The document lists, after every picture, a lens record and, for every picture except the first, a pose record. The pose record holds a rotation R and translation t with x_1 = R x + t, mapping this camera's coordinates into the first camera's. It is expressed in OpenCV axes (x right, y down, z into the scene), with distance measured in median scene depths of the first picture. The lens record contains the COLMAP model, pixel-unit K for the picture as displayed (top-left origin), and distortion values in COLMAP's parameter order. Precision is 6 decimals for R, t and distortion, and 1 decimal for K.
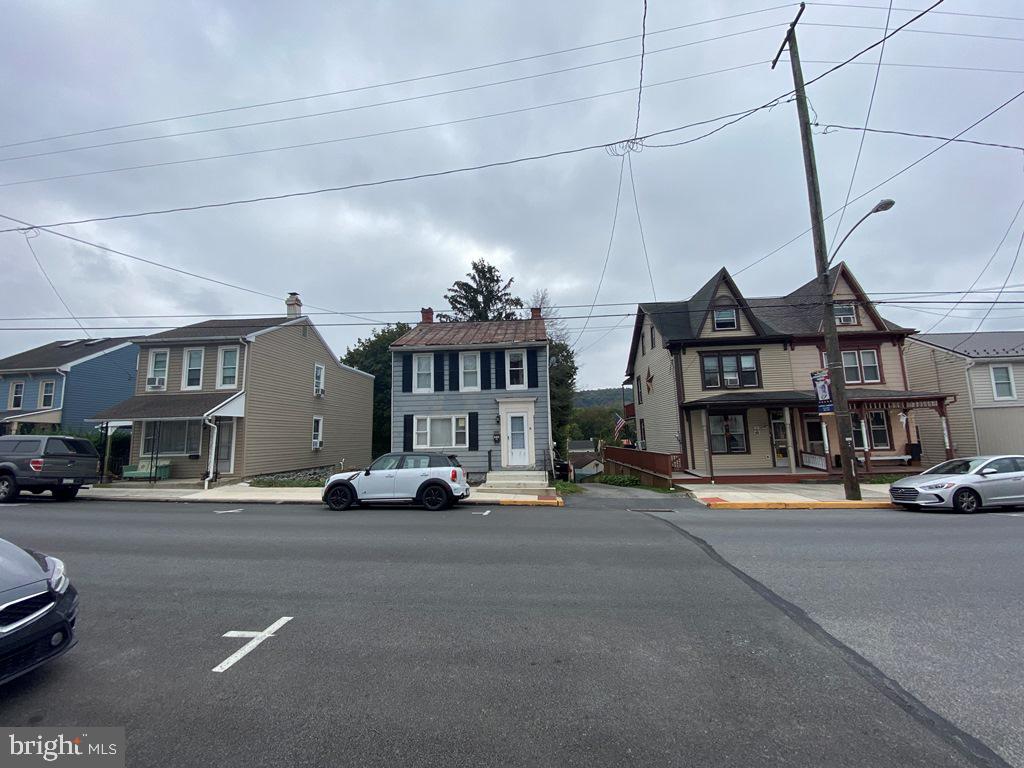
lens RADIAL K [[426.5, 0, 504.8], [0, 426.5, 382.7], [0, 0, 1]] dist [0.058729, -0.035414]
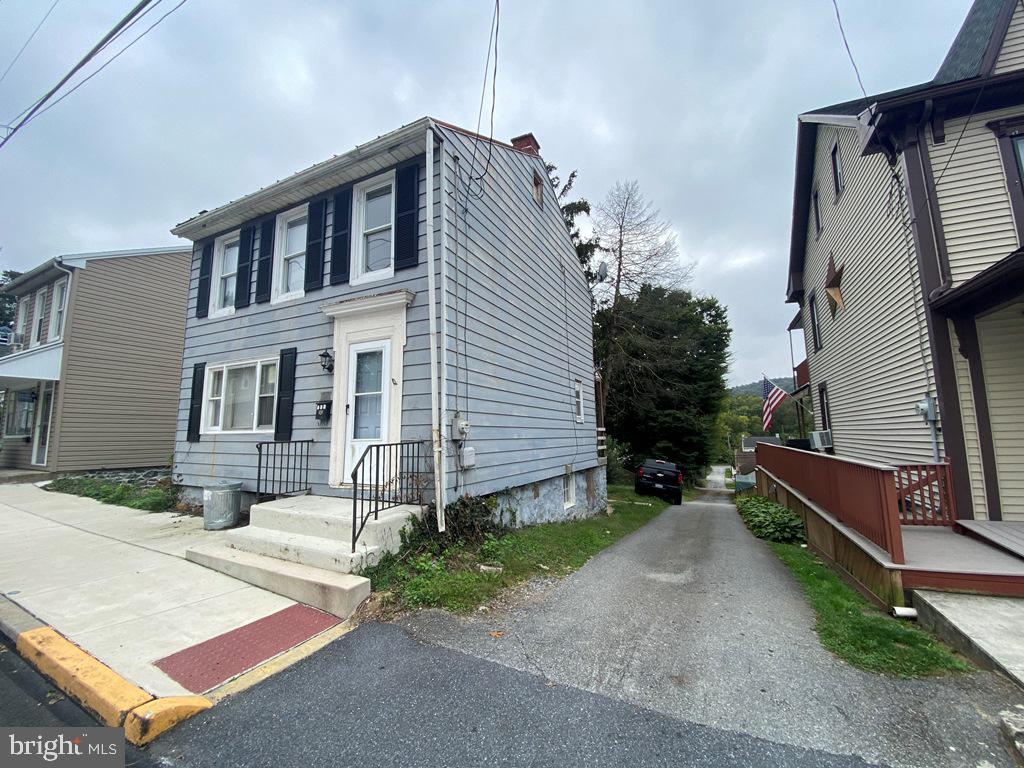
lens RADIAL K [[413.1, 0, 512.0], [0, 413.1, 384.0], [0, 0, 1]] dist [0.000013, -0.012014]
pose [[0.922133, -0.032788, -0.385480, 0.305291], [0.036600, 0.999327, 0.002551, 0.120592], [0.385137, -0.016461, 0.922713, 0.779508]]
